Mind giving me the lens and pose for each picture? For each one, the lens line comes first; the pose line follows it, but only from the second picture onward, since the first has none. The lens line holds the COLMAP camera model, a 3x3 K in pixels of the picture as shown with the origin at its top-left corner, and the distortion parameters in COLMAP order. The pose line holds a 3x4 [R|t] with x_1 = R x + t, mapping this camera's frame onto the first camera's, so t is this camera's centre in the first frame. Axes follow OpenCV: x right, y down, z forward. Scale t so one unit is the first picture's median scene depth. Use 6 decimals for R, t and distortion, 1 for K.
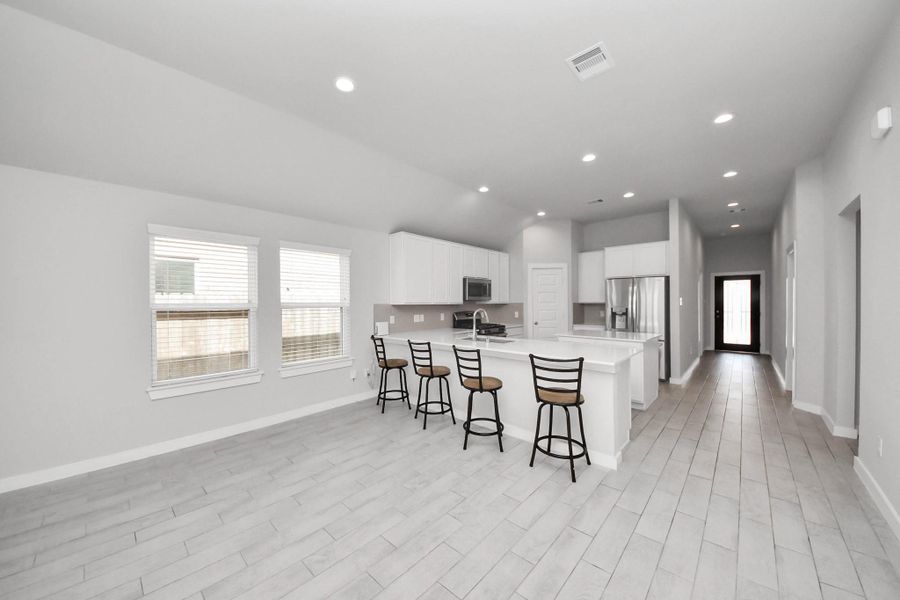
lens RADIAL K [[324.7, 0, 448.0], [0, 324.7, 303.5], [0, 0, 1]] dist [0.010610, -0.000022]
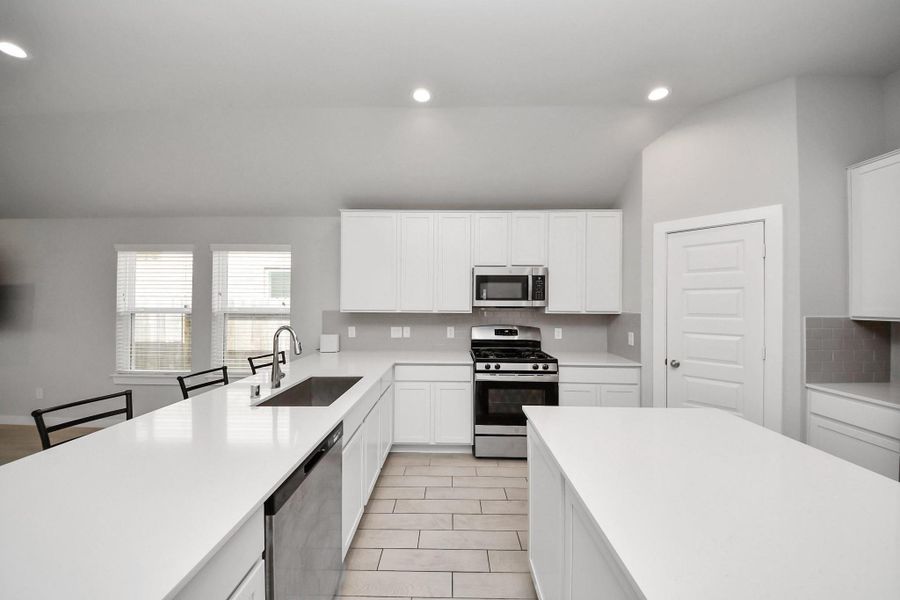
lens RADIAL K [[358.1, 0, 434.4], [0, 358.1, 300.7], [0, 0, 1]] dist [0.020976, -0.000031]
pose [[0.647812, 0.000433, -0.761800, 0.448628], [-0.012743, 0.999866, -0.010268, -0.011643], [0.761694, 0.016359, 0.647730, 0.487791]]
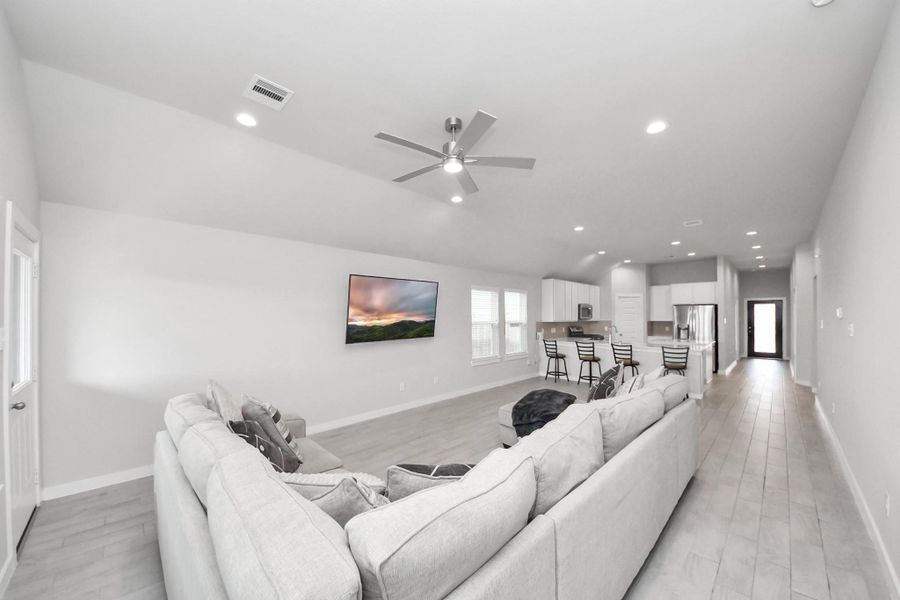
lens RADIAL K [[324.1, 0, 452.2], [0, 324.1, 313.1], [0, 0, 1]] dist [-0.000164, -0.000067]
pose [[0.998655, 0.004273, -0.051680, -0.435993], [-0.005114, 0.999856, -0.016154, -0.009332], [0.051604, 0.016397, 0.998533, -0.521101]]
